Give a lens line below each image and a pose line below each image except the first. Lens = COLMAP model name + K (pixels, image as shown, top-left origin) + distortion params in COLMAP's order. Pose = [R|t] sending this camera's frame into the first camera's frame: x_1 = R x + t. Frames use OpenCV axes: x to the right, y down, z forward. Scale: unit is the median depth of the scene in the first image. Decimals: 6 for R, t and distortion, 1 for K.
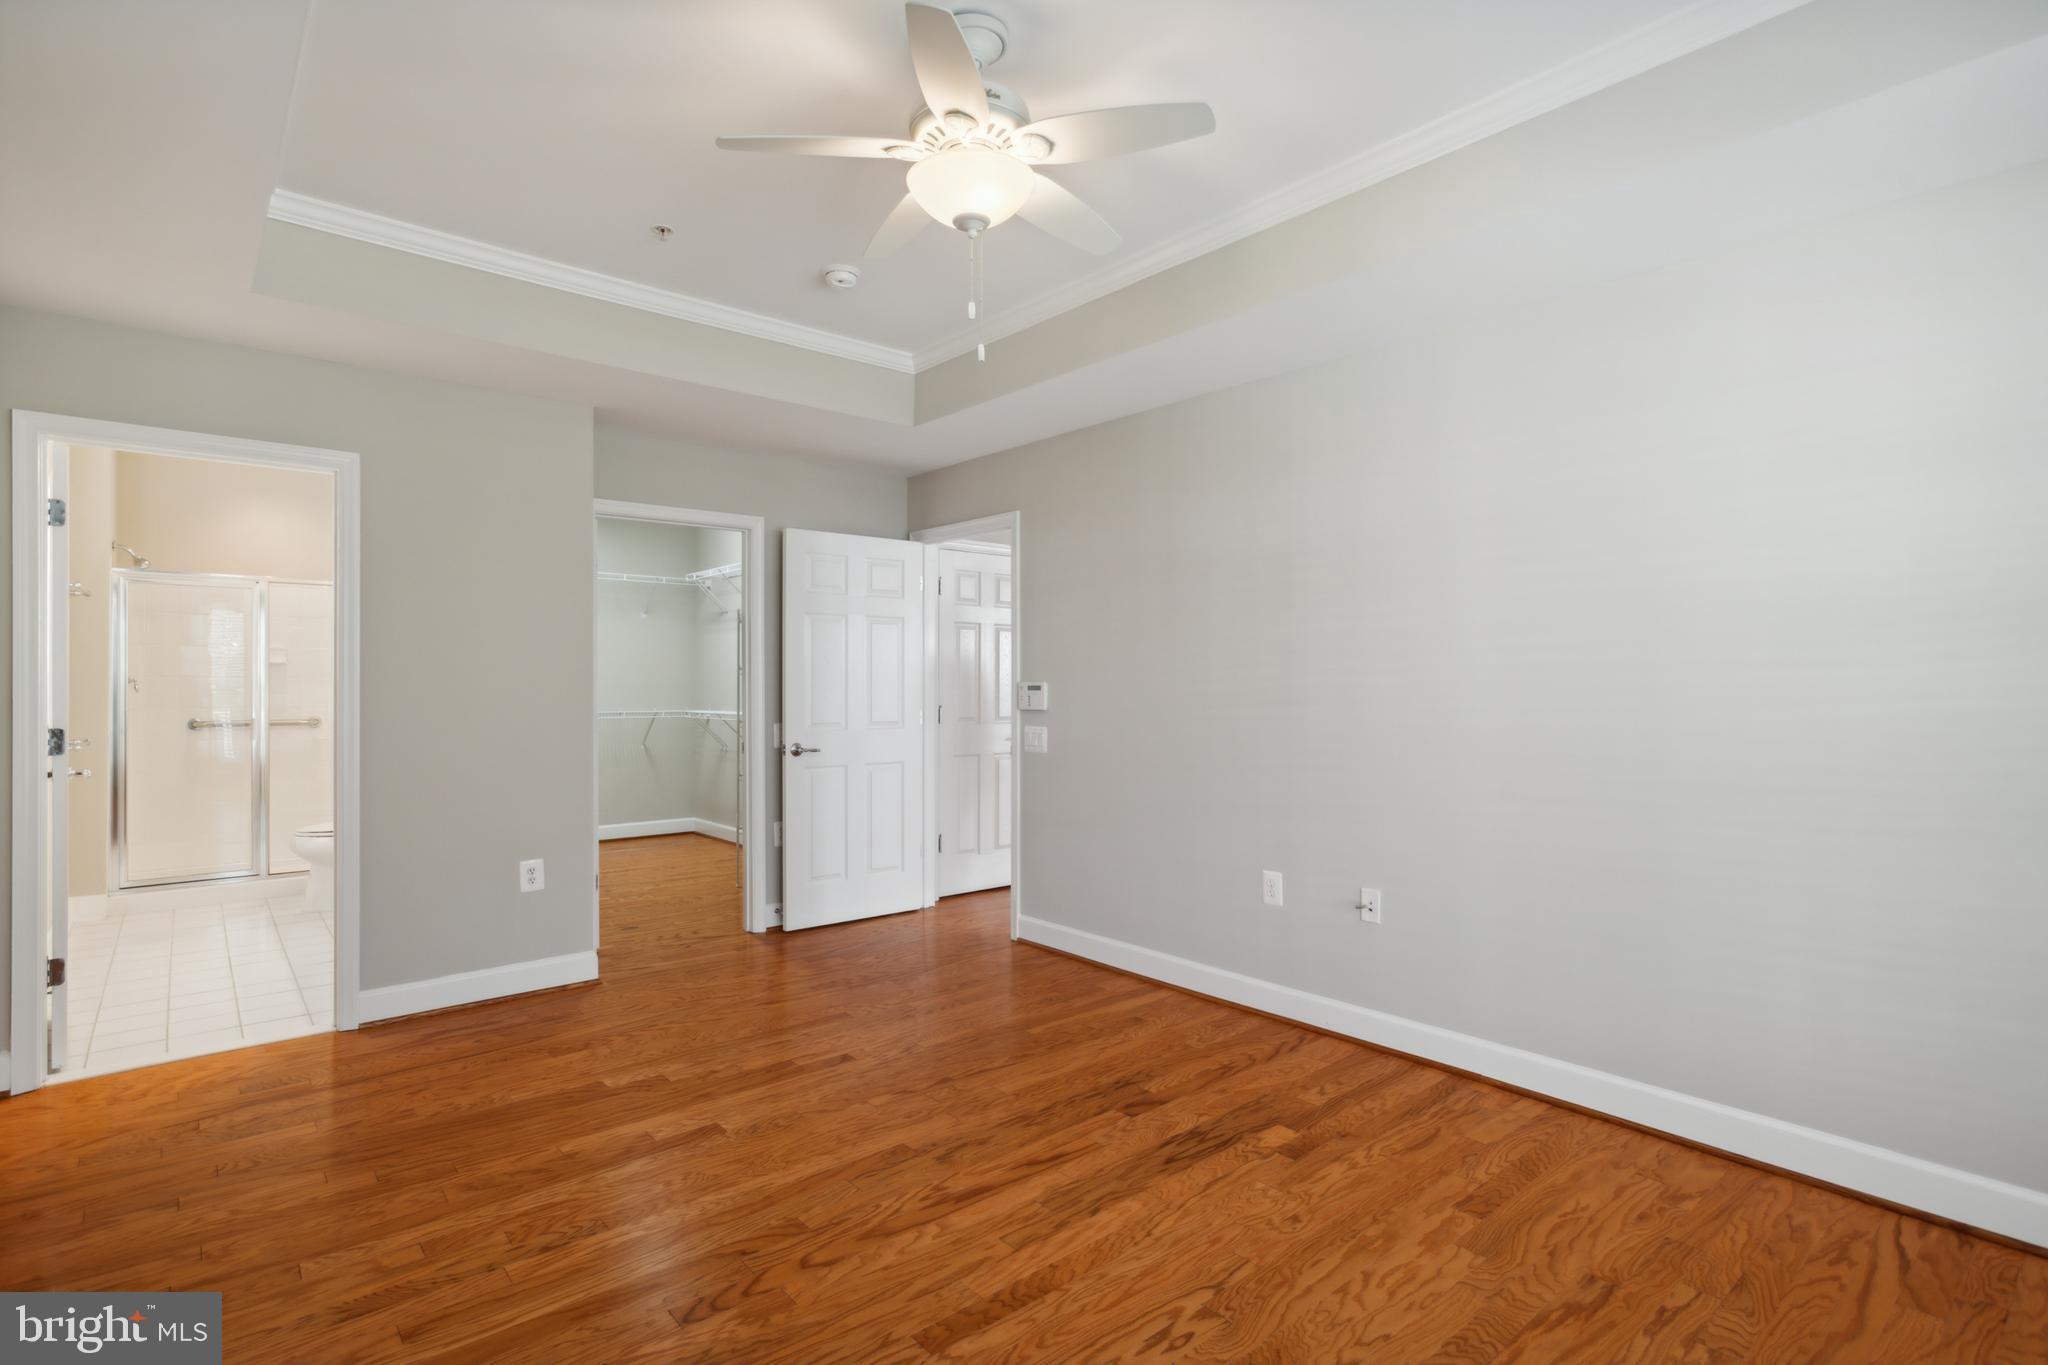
lens RADIAL K [[1000.7, 0, 1021.5], [0, 1000.7, 671.9], [0, 0, 1]] dist [-0.015010, 0.012251]
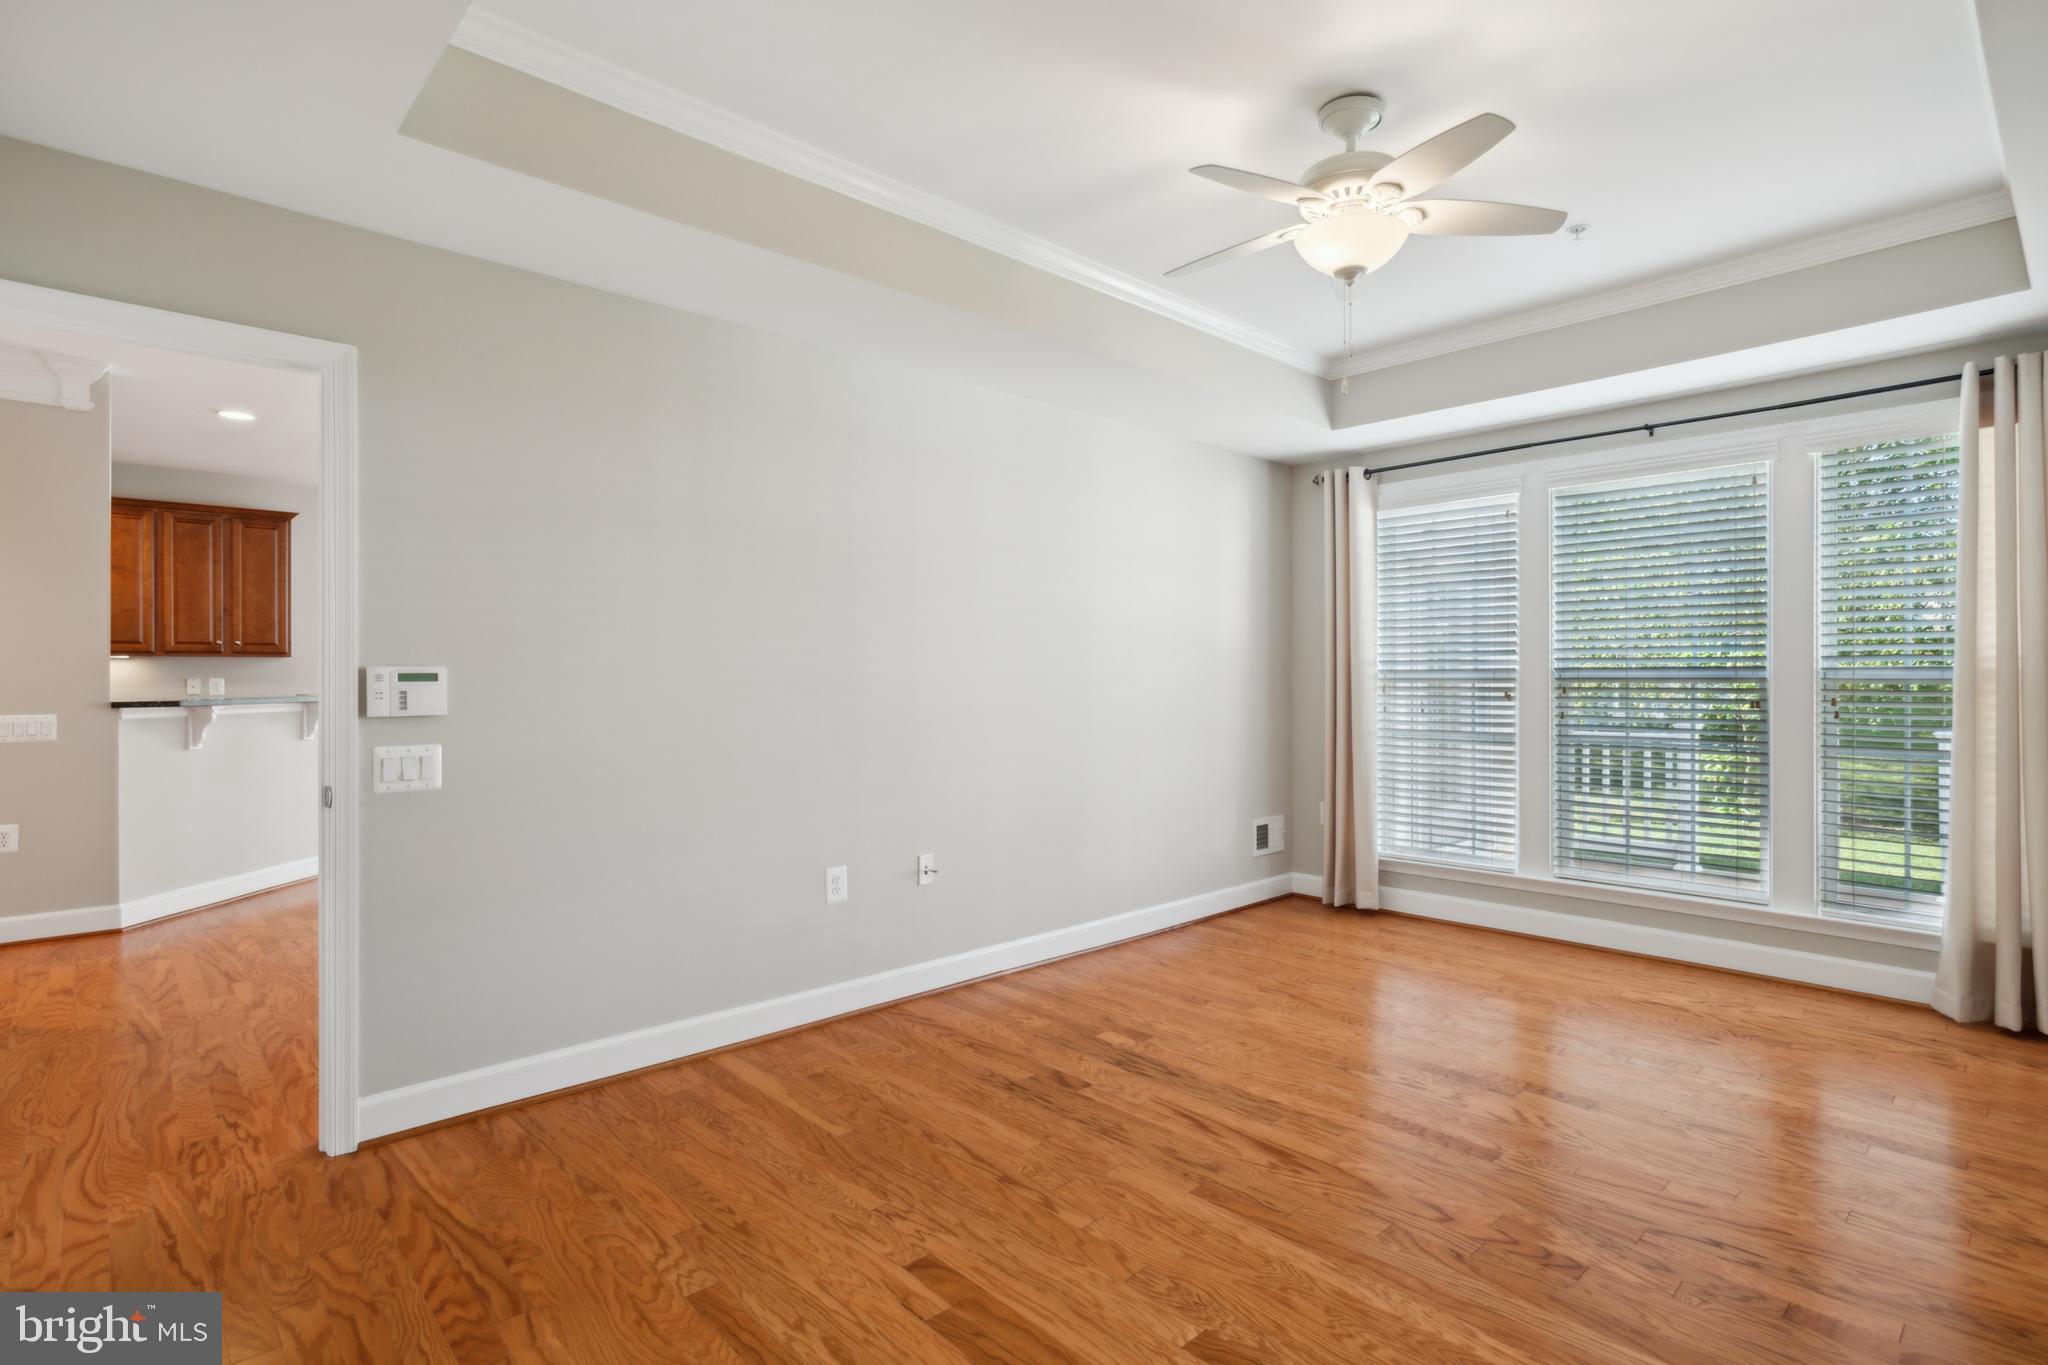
lens RADIAL K [[1000.7, 0, 1021.5], [0, 1000.7, 671.9], [0, 0, 1]] dist [-0.015010, 0.012251]
pose [[-0.049764, 0.008873, 0.998722, -0.926026], [-0.011806, 0.999885, -0.009472, 0.020816], [-0.998691, -0.012262, -0.049654, 1.112882]]
